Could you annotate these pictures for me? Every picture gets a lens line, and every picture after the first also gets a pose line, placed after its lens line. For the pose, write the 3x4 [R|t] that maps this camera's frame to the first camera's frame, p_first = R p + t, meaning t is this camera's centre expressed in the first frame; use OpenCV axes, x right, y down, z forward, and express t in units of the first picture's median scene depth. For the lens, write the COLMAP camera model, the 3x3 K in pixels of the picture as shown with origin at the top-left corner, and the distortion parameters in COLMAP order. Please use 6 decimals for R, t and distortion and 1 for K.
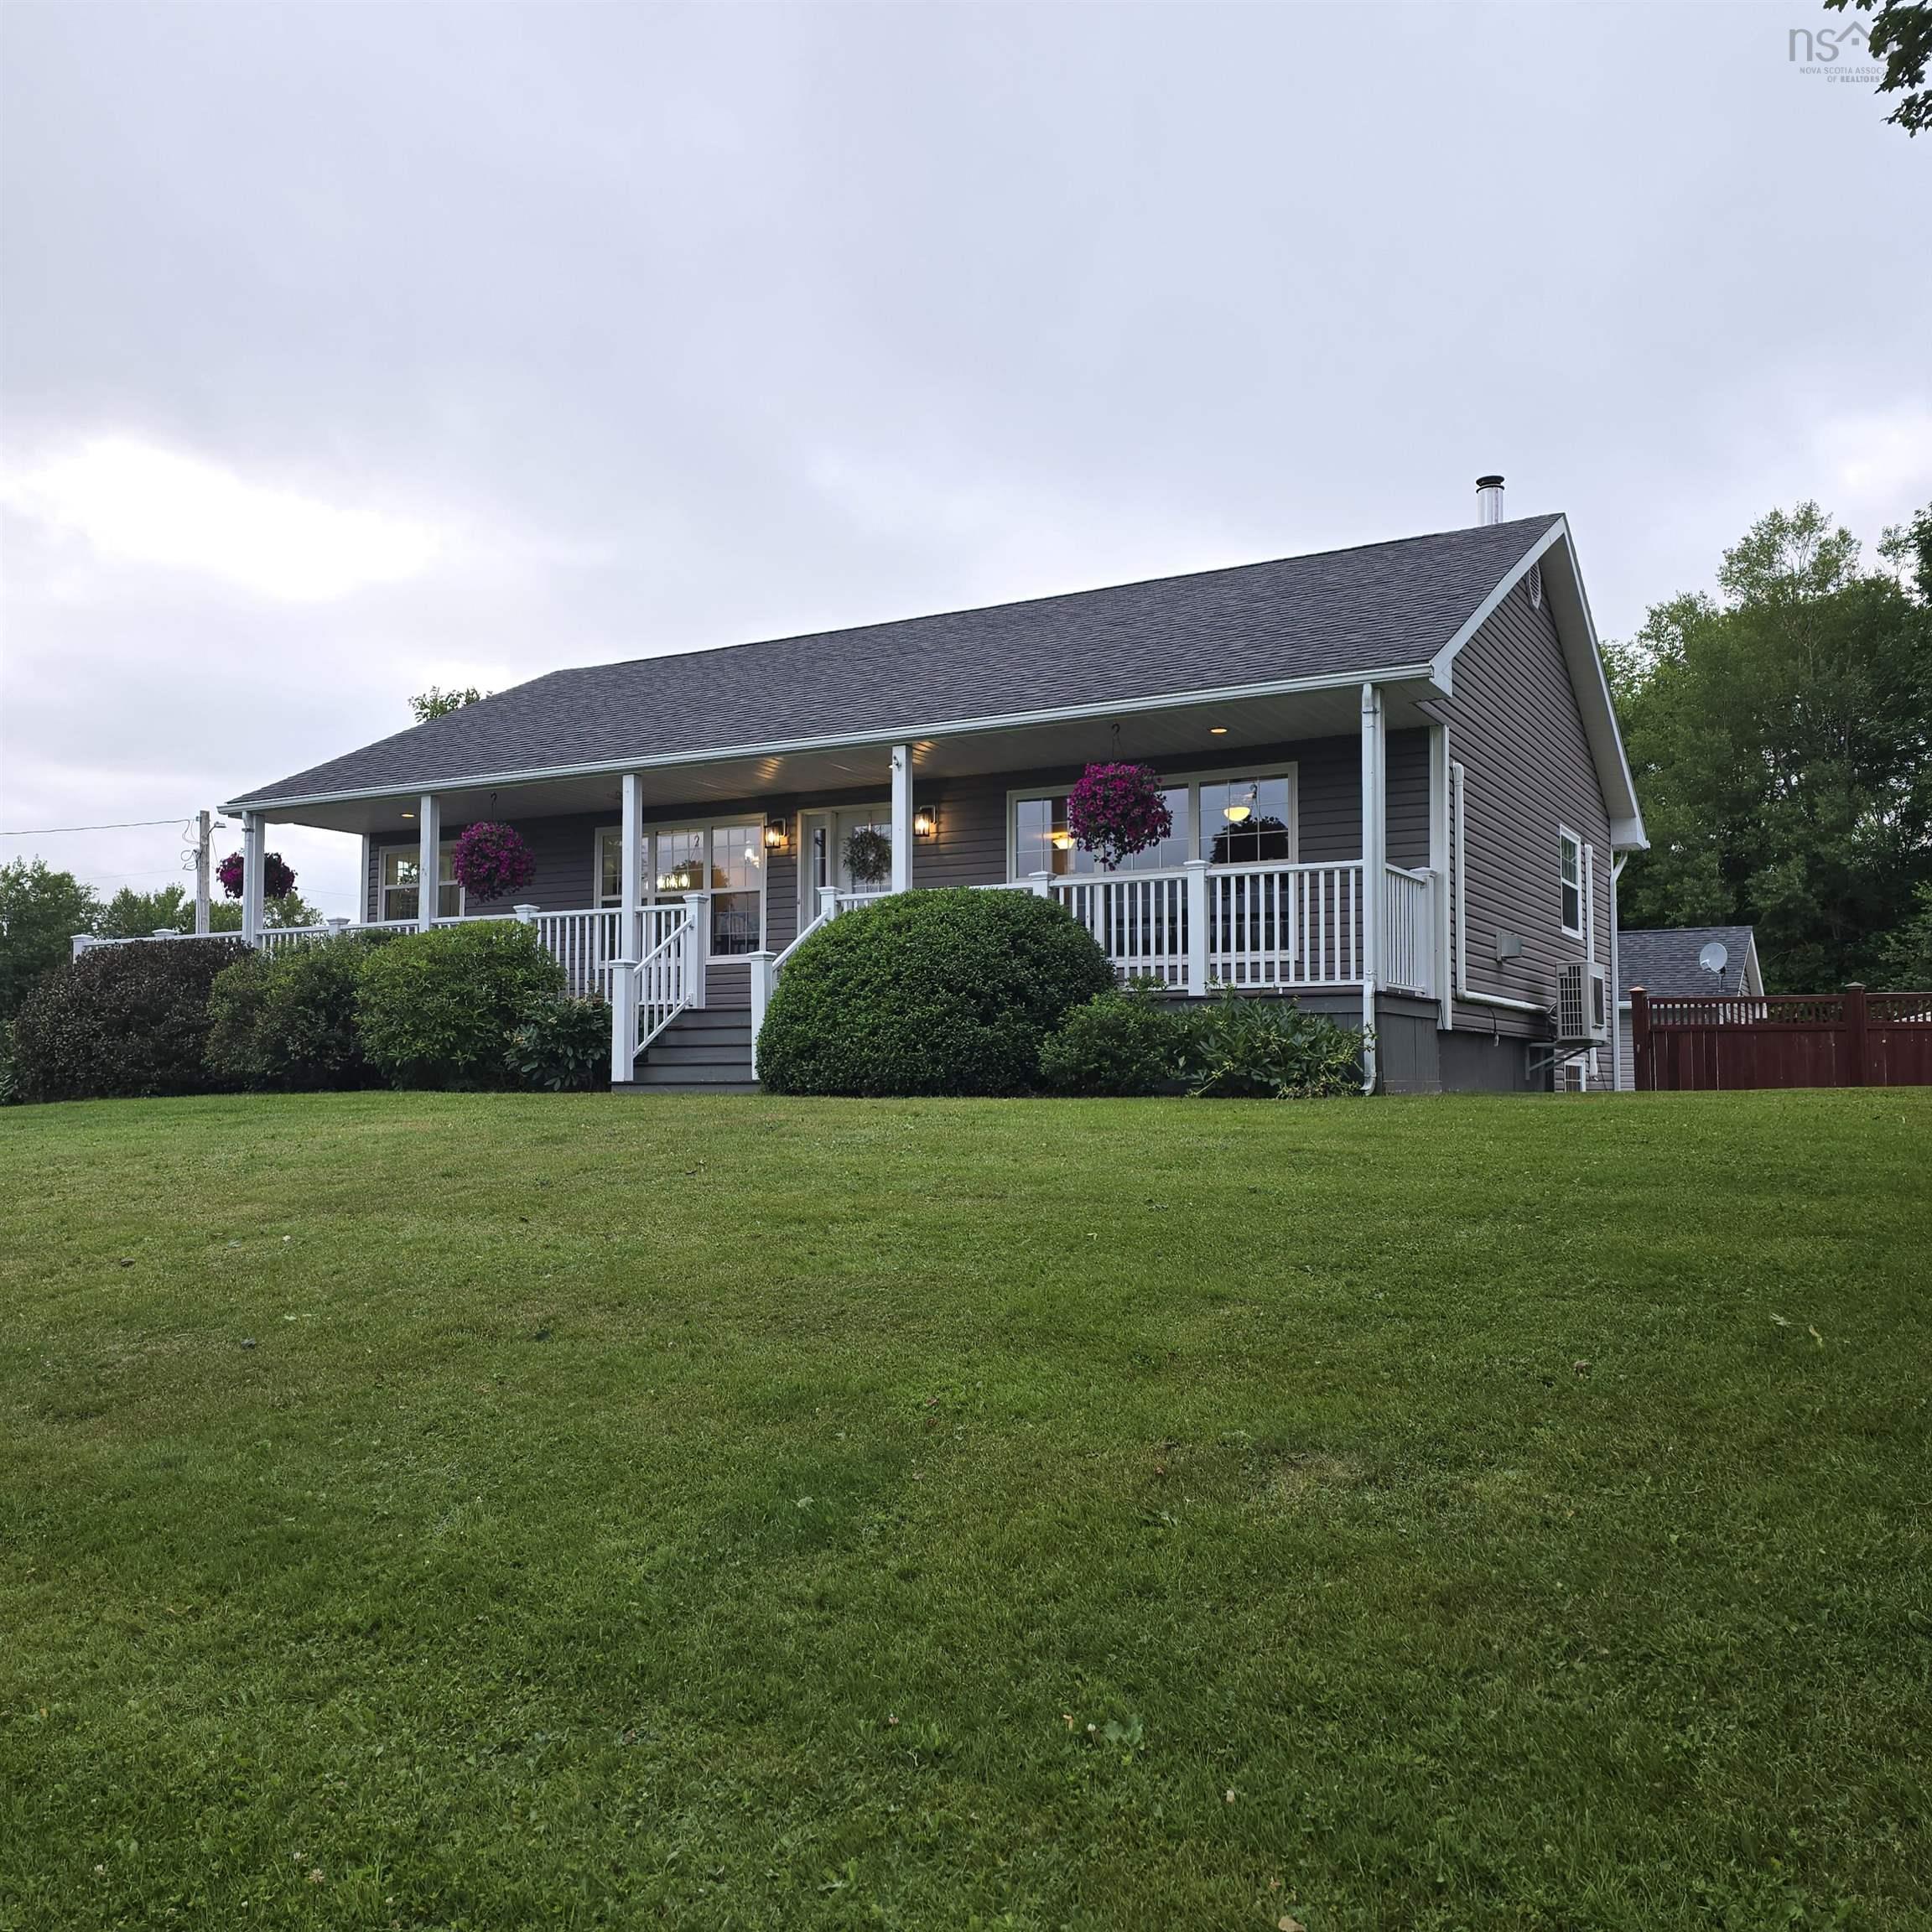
lens RADIAL K [[1685.5, 0, 966.0], [0, 1685.5, 966.0], [0, 0, 1]] dist [-0.004082, -0.005797]
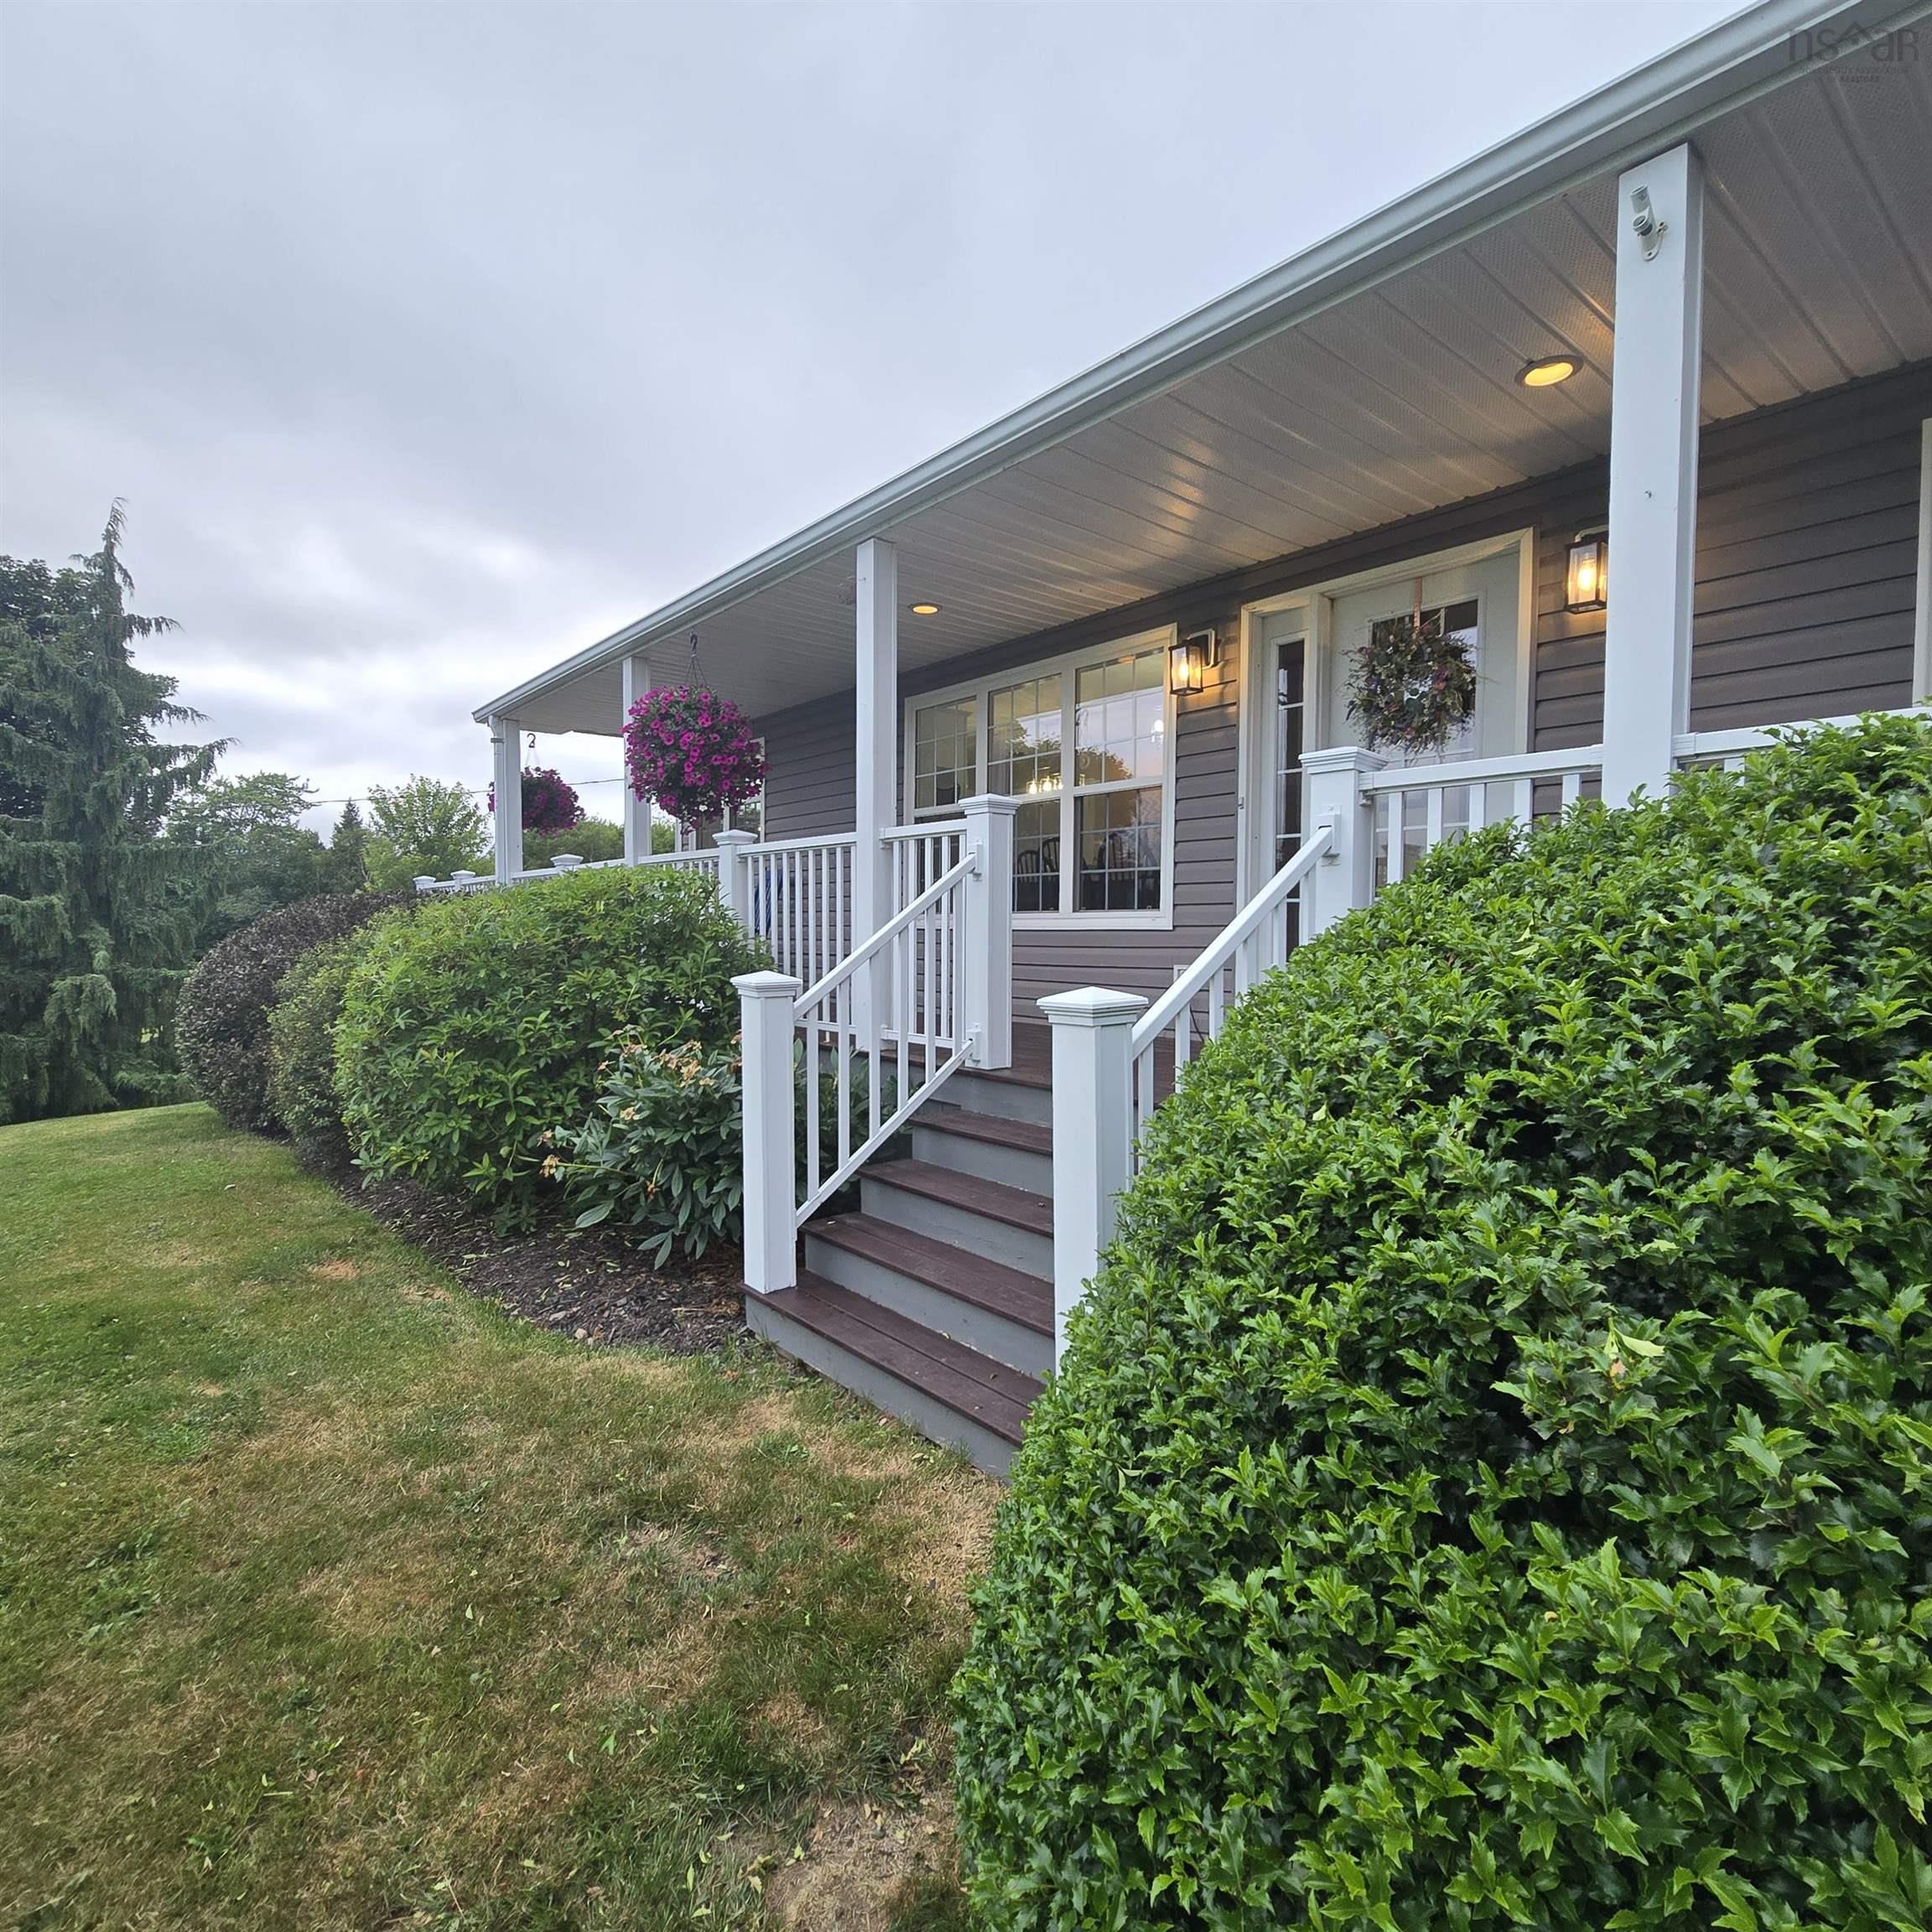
lens RADIAL K [[1064.7, 0, 935.6], [0, 1064.7, 963.8], [0, 0, 1]] dist [0.000746, -0.009727]
pose [[0.927573, 0.013075, -0.373414, -0.070552], [0.026872, 0.994465, 0.101570, -0.027207], [0.372675, -0.104248, 0.922088, 0.724512]]
